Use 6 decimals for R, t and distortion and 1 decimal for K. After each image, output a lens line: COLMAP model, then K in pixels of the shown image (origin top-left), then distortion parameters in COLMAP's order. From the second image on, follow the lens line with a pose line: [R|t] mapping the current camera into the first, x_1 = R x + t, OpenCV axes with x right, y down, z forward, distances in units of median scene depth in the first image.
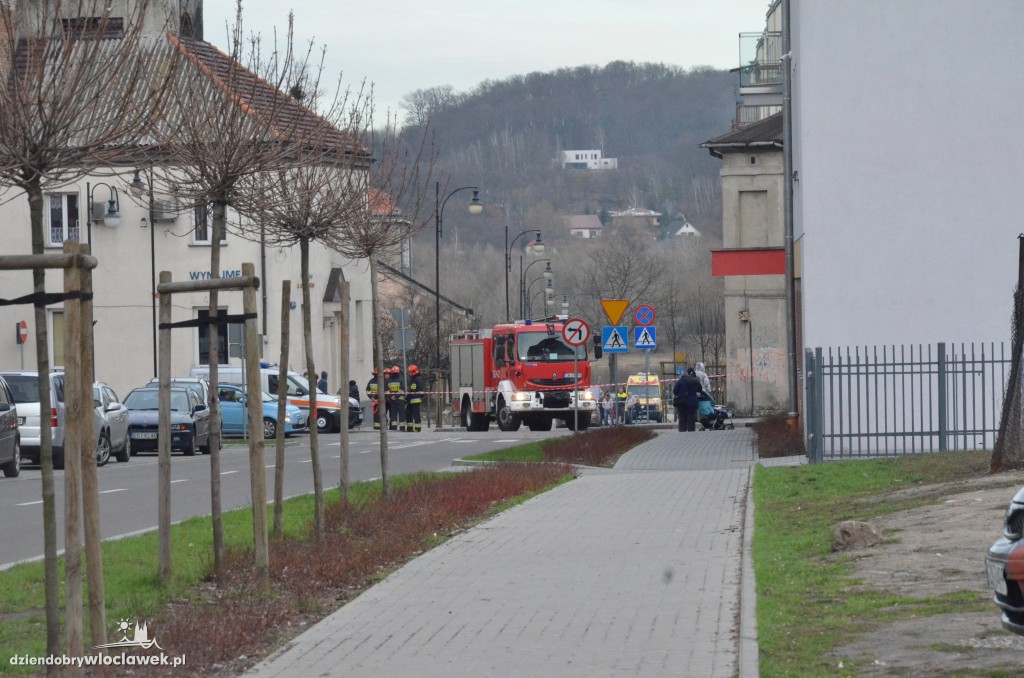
lens RADIAL K [[4804.9, 0, 511.2], [0, 4804.9, 444.0], [0, 0, 1]] dist [0.346202, 2.864825]
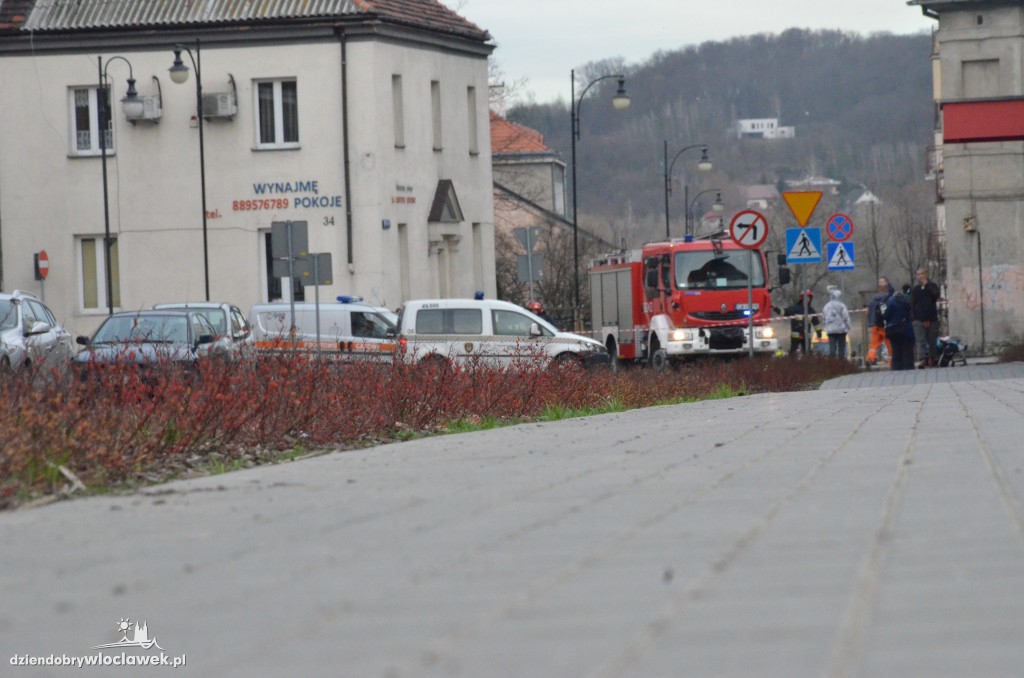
lens RADIAL K [[4804.9, 0, 511.2], [0, 4804.9, 444.0], [0, 0, 1]] dist [0.346202, 2.864825]
pose [[0.999166, -0.016109, -0.037531, 0.003565], [0.016257, 0.999861, 0.003632, 0.004239], [0.037468, -0.004239, 0.999289, 0.225179]]
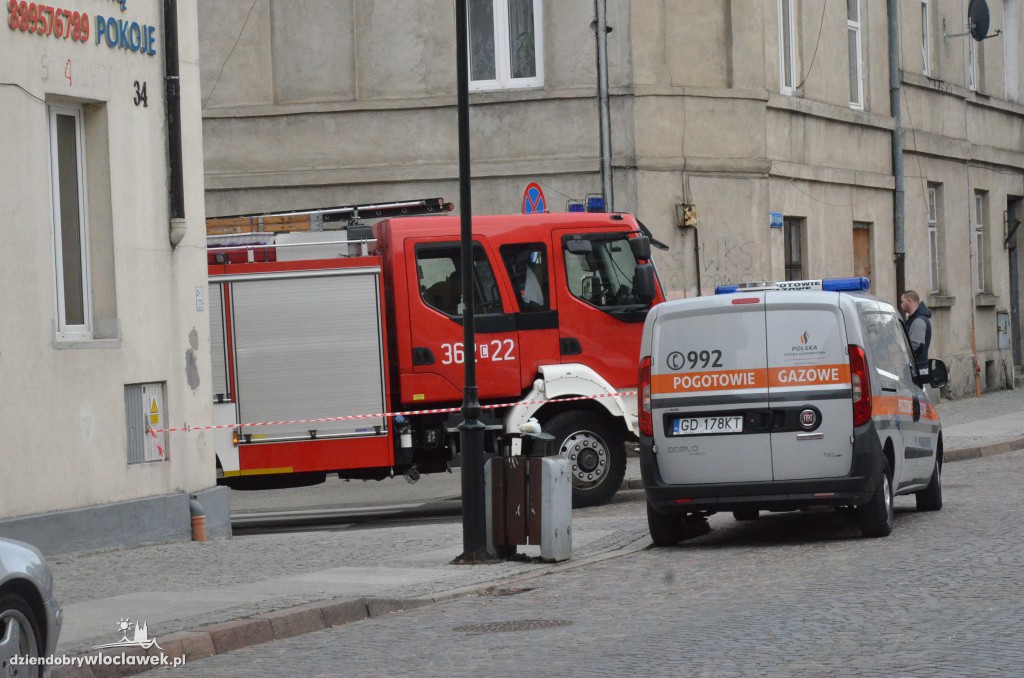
lens RADIAL K [[3063.2, 0, 512.0], [0, 3063.2, 339.0], [0, 0, 1]] dist [0.051069, 0.104486]
pose [[0.068429, 0.012710, 0.997575, -0.228051], [0.070061, 0.997389, -0.017513, -0.011309], [-0.995193, 0.071090, 0.067359, 0.978008]]
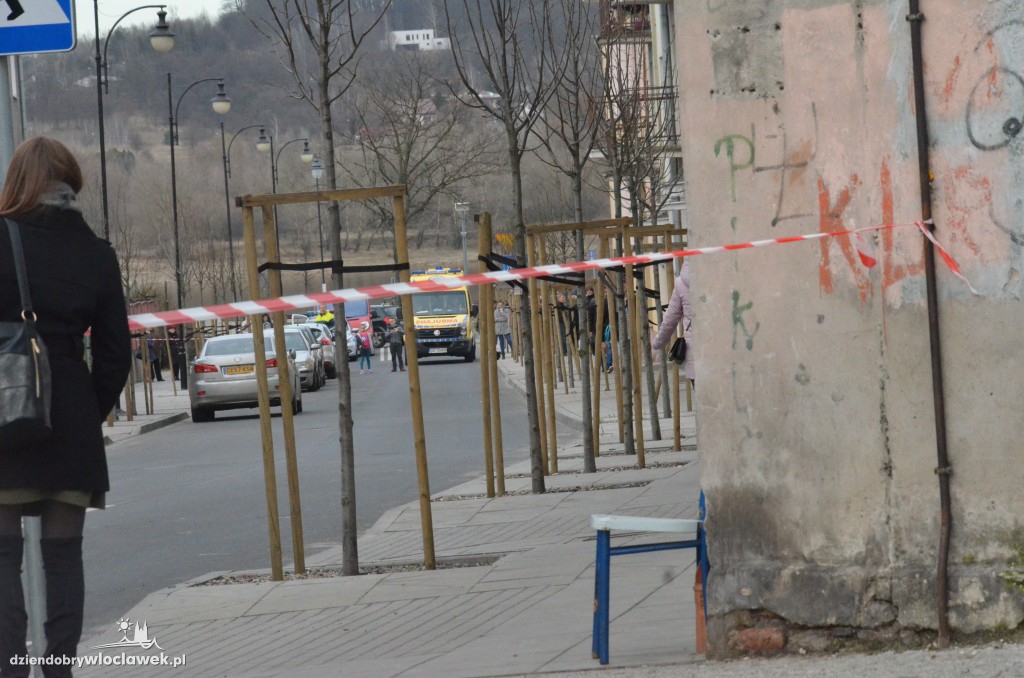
lens RADIAL K [[4753.8, 0, 512.3], [0, 4753.8, 426.1], [0, 0, 1]] dist [0.442368, -1.000020]
pose [[0.998646, -0.042825, 0.029517, 0.036623], [0.042297, 0.998938, 0.018287, -0.012339], [-0.030268, -0.017014, 0.999397, 0.875486]]
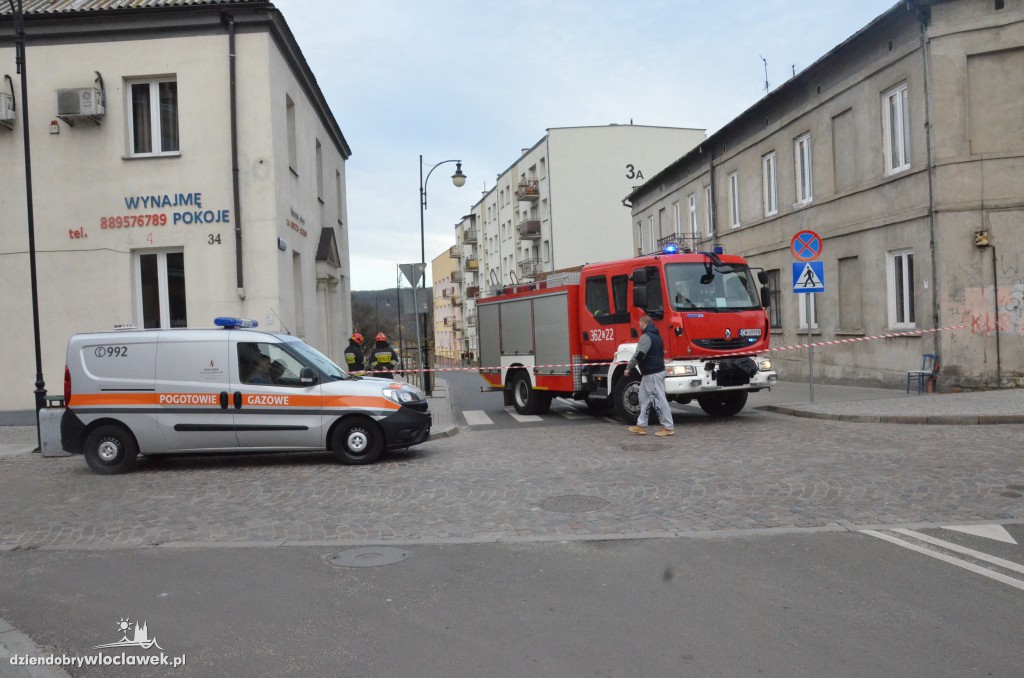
lens RADIAL K [[870.8, 0, 525.7], [0, 870.8, 359.0], [0, 0, 1]] dist [-0.106560, 0.069374]
pose [[0.970655, -0.030897, 0.238483, -0.041903], [0.031717, 0.999497, 0.000396, -0.011559], [-0.238375, 0.007180, 0.971147, 0.881911]]
